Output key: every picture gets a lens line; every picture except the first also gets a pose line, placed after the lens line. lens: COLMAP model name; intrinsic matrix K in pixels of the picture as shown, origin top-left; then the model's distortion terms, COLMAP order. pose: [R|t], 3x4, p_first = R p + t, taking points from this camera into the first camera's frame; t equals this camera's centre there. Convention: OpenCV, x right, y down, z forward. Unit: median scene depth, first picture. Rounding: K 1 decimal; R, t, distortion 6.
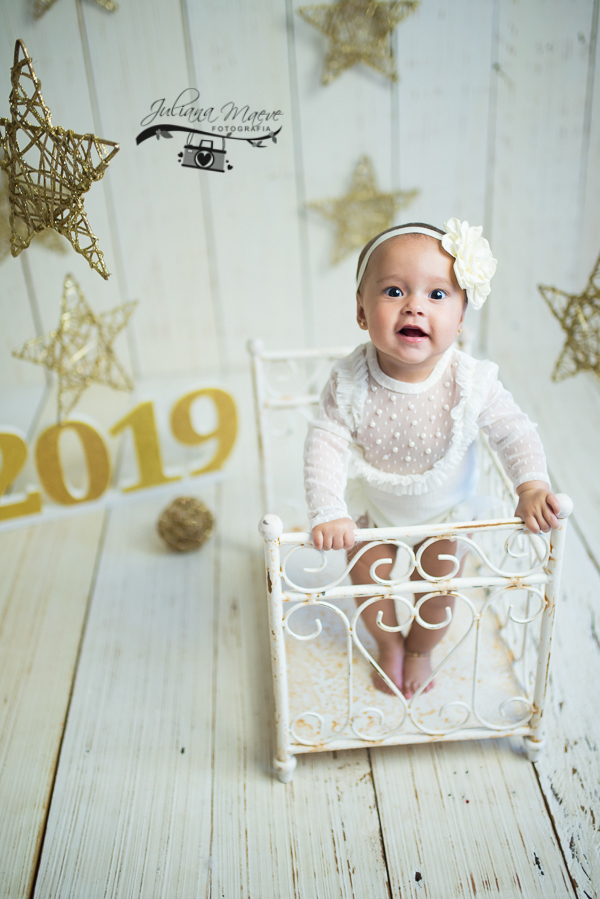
lens RADIAL K [[1054.5, 0, 261.3], [0, 1054.5, 419.1], [0, 0, 1]] dist [-0.001526, 0.000000]
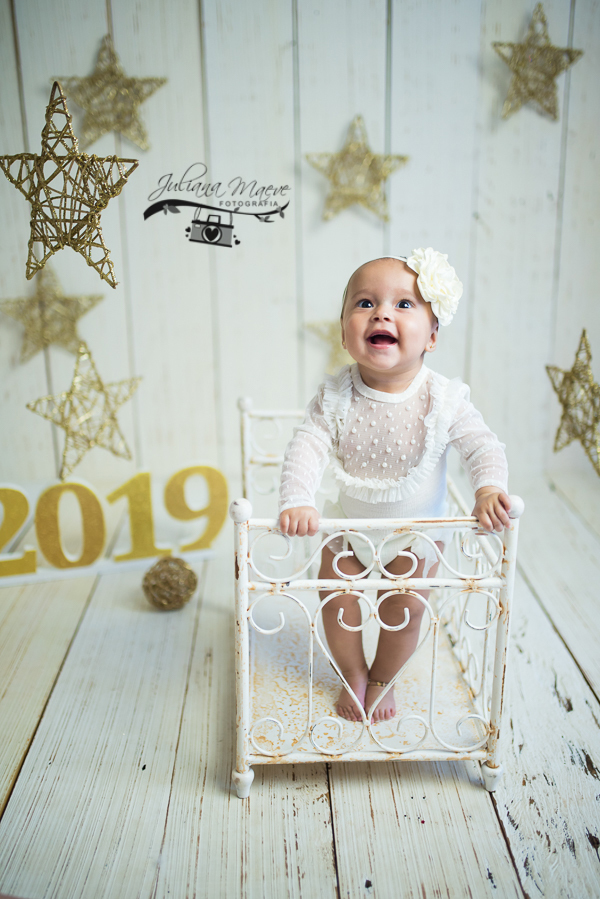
lens RADIAL K [[1003.0, 0, 270.5], [0, 1003.0, 439.1], [0, 0, 1]] dist [0.015673, 0.000000]
pose [[0.998111, 0.059516, -0.015255, 0.042530], [-0.061430, 0.970978, -0.231144, 0.226879], [0.001055, 0.231645, 0.972800, -0.006709]]
